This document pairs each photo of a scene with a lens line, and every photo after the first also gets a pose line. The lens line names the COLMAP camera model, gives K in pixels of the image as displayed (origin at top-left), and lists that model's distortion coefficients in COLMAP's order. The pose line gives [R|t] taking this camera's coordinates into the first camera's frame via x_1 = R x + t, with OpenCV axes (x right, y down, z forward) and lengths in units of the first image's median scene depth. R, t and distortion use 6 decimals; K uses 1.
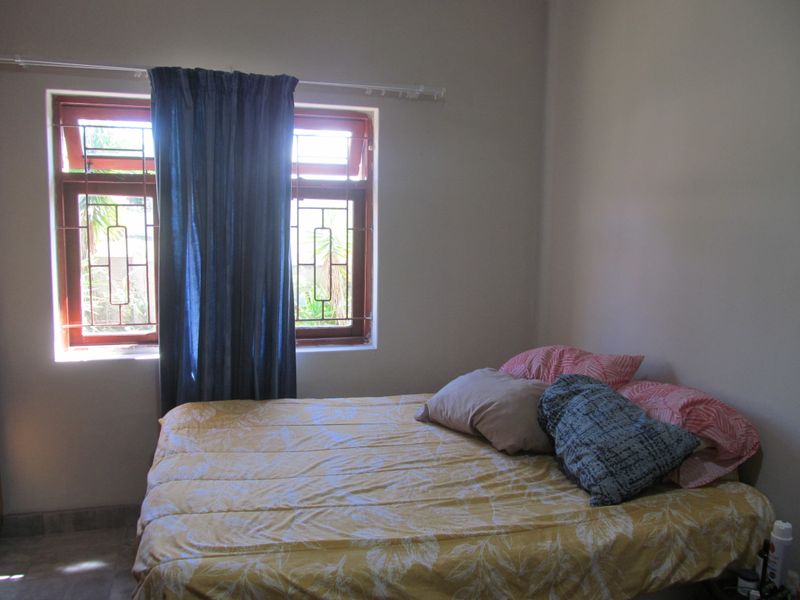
lens RADIAL K [[665.8, 0, 401.5], [0, 665.8, 296.1], [0, 0, 1]] dist [-0.047428, 0.014654]
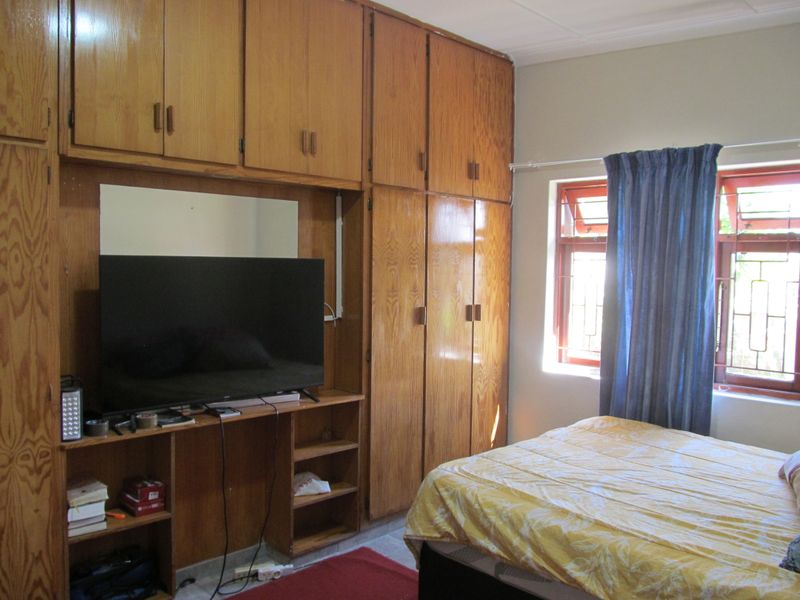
lens RADIAL K [[665.8, 0, 401.5], [0, 665.8, 296.1], [0, 0, 1]] dist [-0.047428, 0.014654]
pose [[0.490460, 0.031644, -0.870889, 0.728397], [-0.112251, 0.993310, -0.027124, 0.017839], [0.864204, 0.111061, 0.490731, 0.031156]]
